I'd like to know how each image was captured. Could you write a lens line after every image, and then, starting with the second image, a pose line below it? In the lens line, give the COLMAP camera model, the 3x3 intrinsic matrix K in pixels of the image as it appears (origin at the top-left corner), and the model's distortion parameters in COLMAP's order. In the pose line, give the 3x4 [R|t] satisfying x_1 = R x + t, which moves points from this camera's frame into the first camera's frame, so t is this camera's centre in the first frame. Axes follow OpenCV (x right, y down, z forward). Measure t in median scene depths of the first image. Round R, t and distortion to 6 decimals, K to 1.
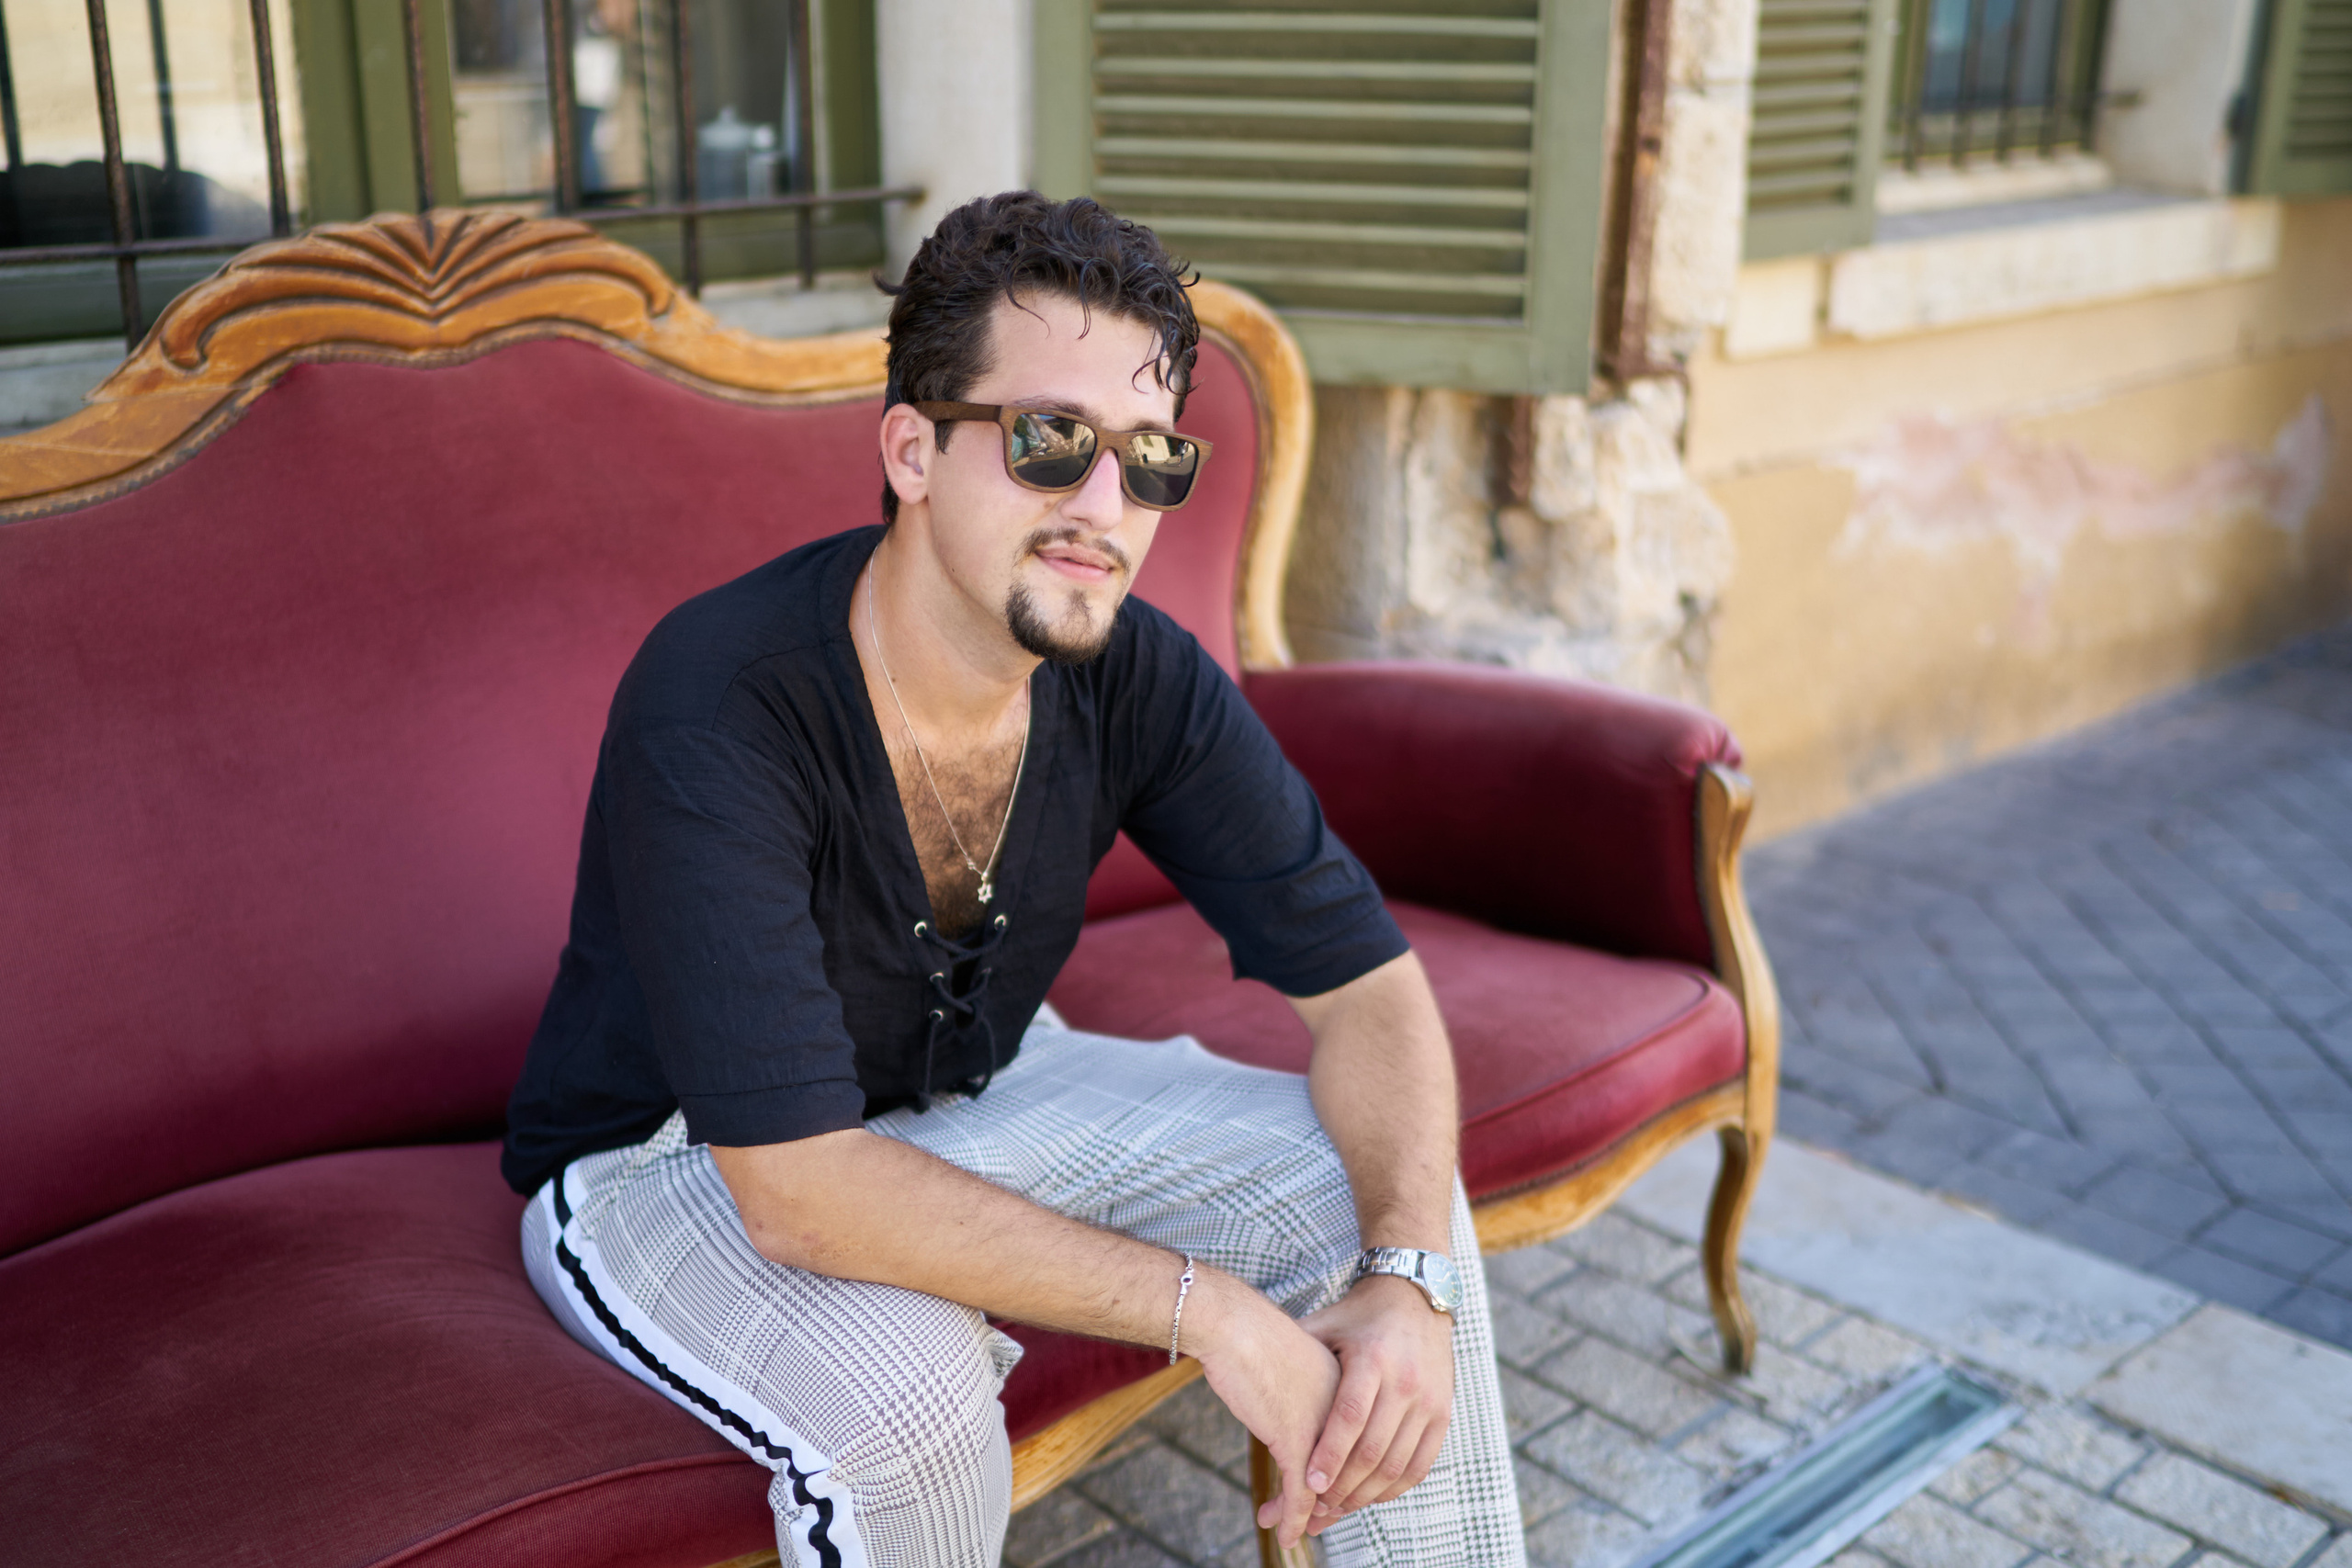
lens RADIAL K [[2449.9, 0, 1084.9], [0, 2449.9, 787.4], [0, 0, 1]] dist [-0.007186, 0.011596]
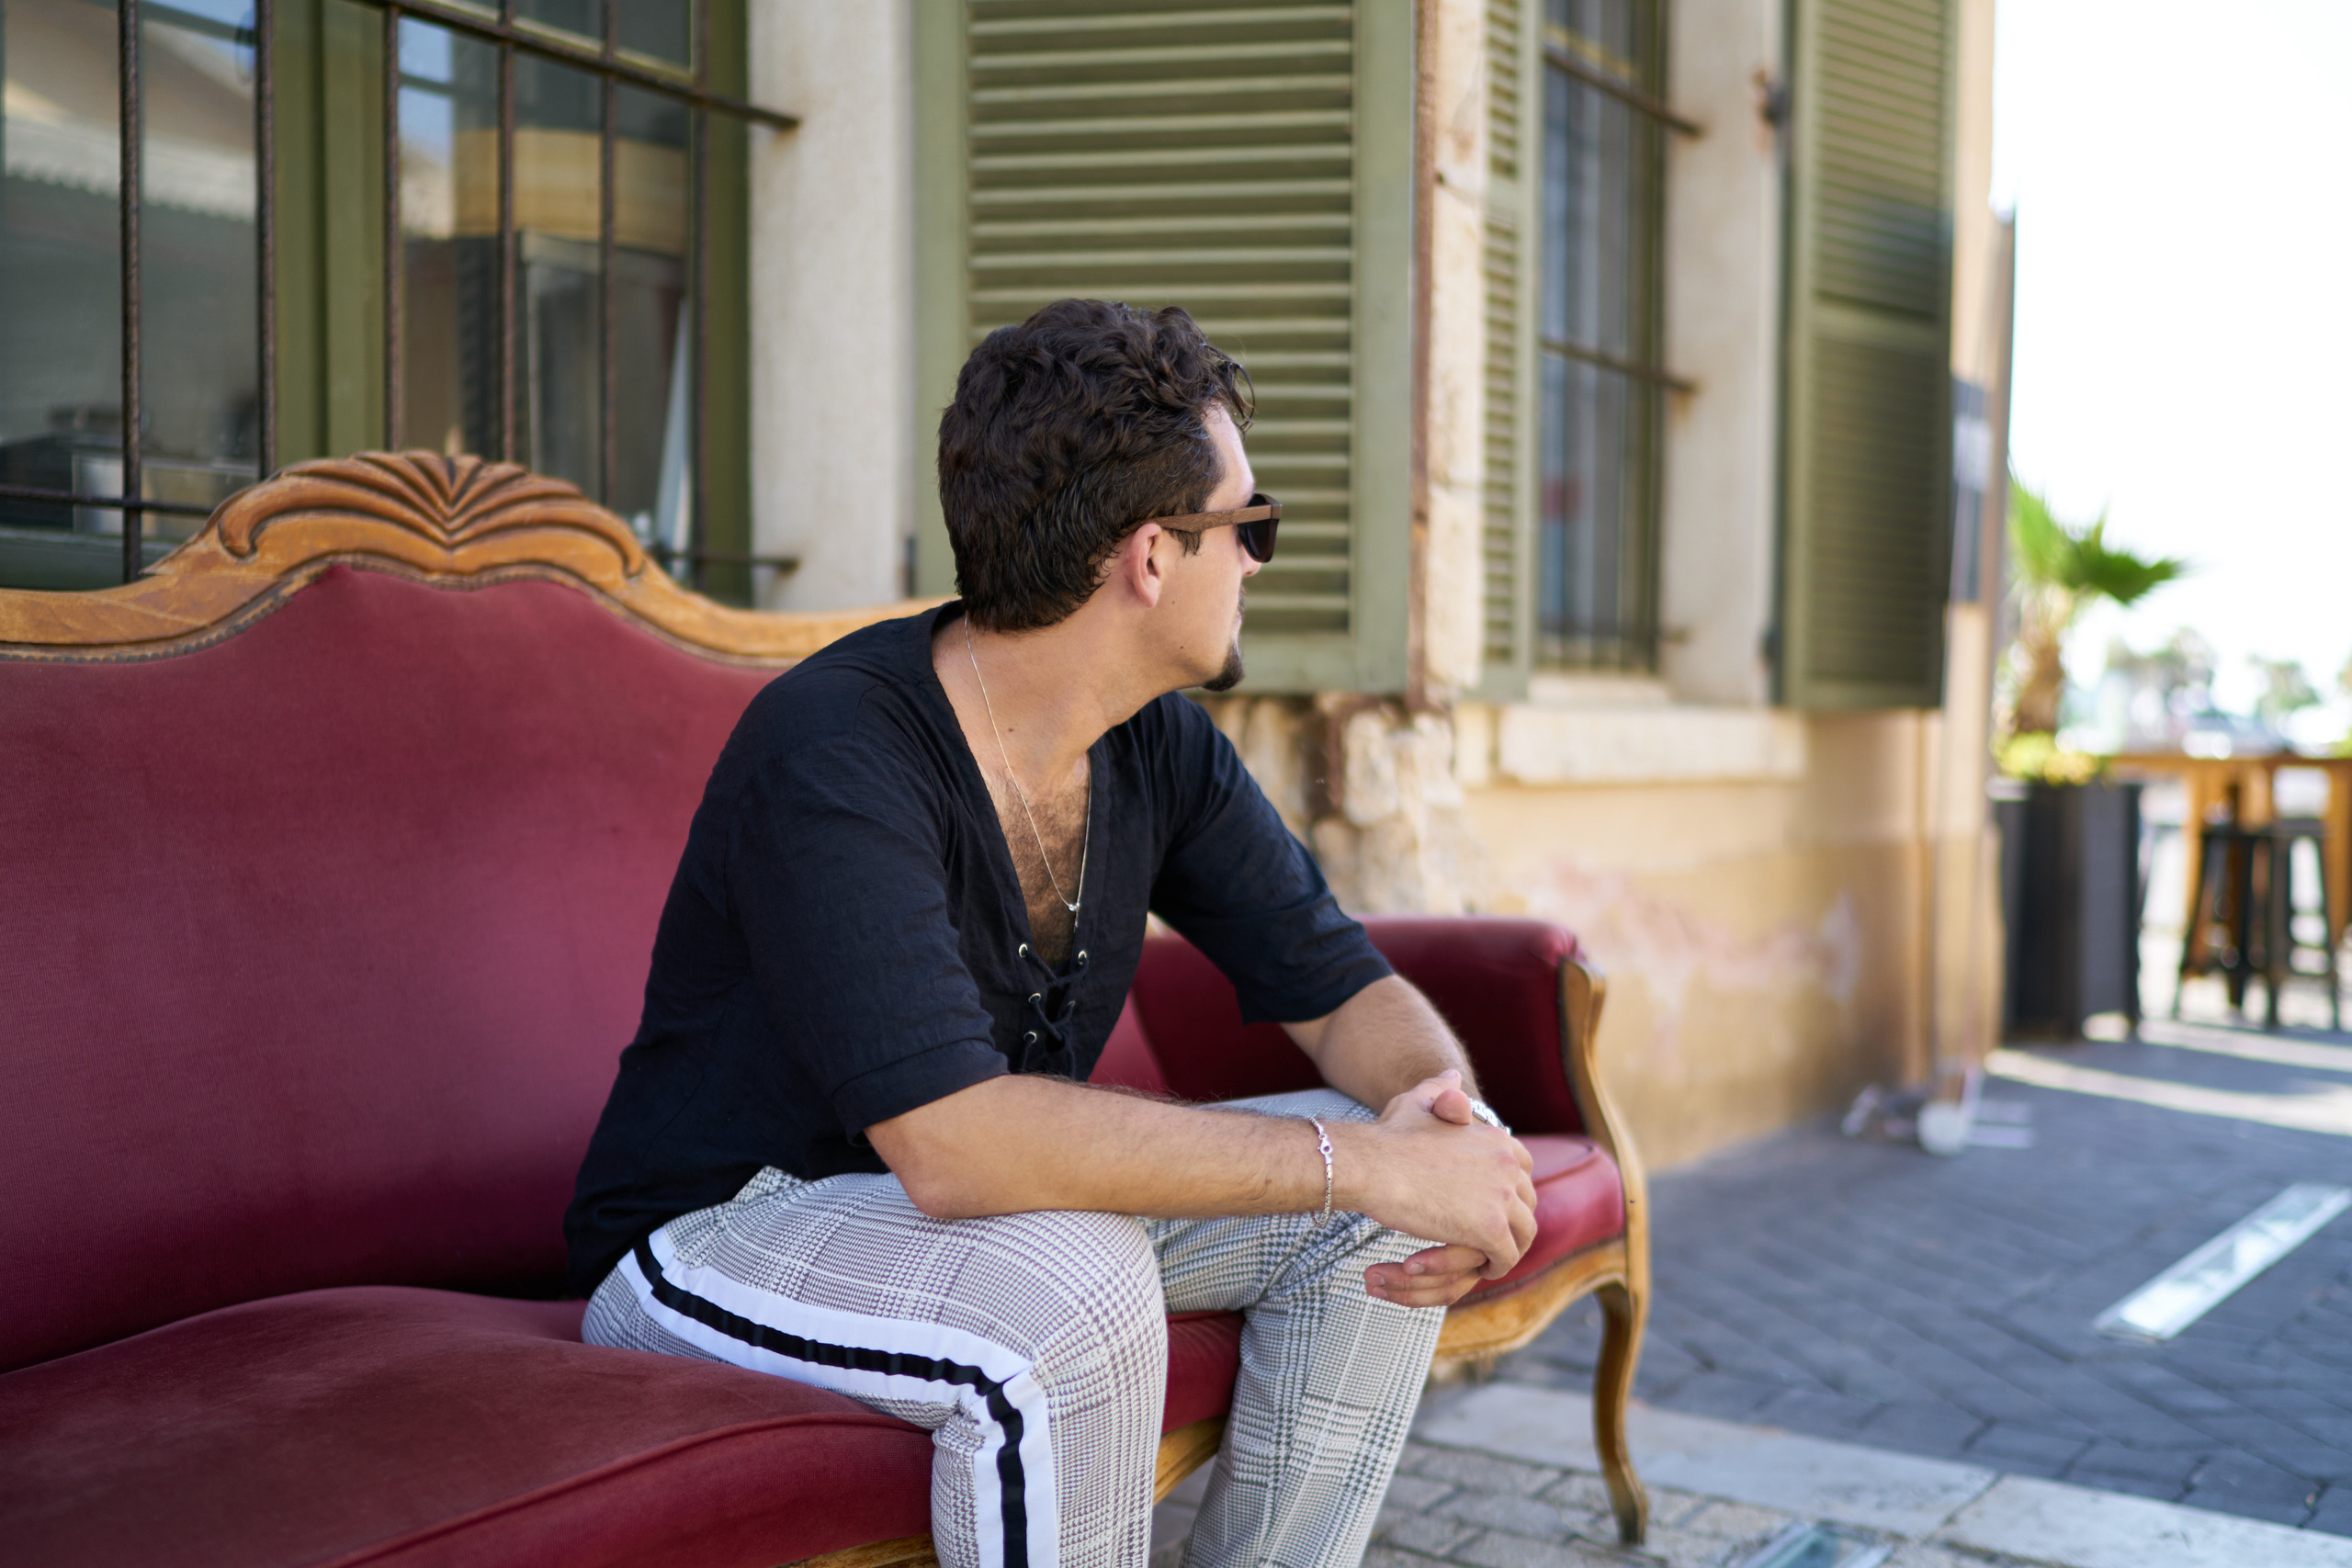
lens RADIAL K [[2335.1, 0, 1110.4], [0, 2335.1, 786.0], [0, 0, 1]] dist [0.001040, -0.006767]
pose [[0.978422, 0.004823, 0.206562, -0.194212], [0.055260, 0.957201, -0.284099, 0.227670], [-0.199092, 0.289384, 0.936280, -0.008104]]
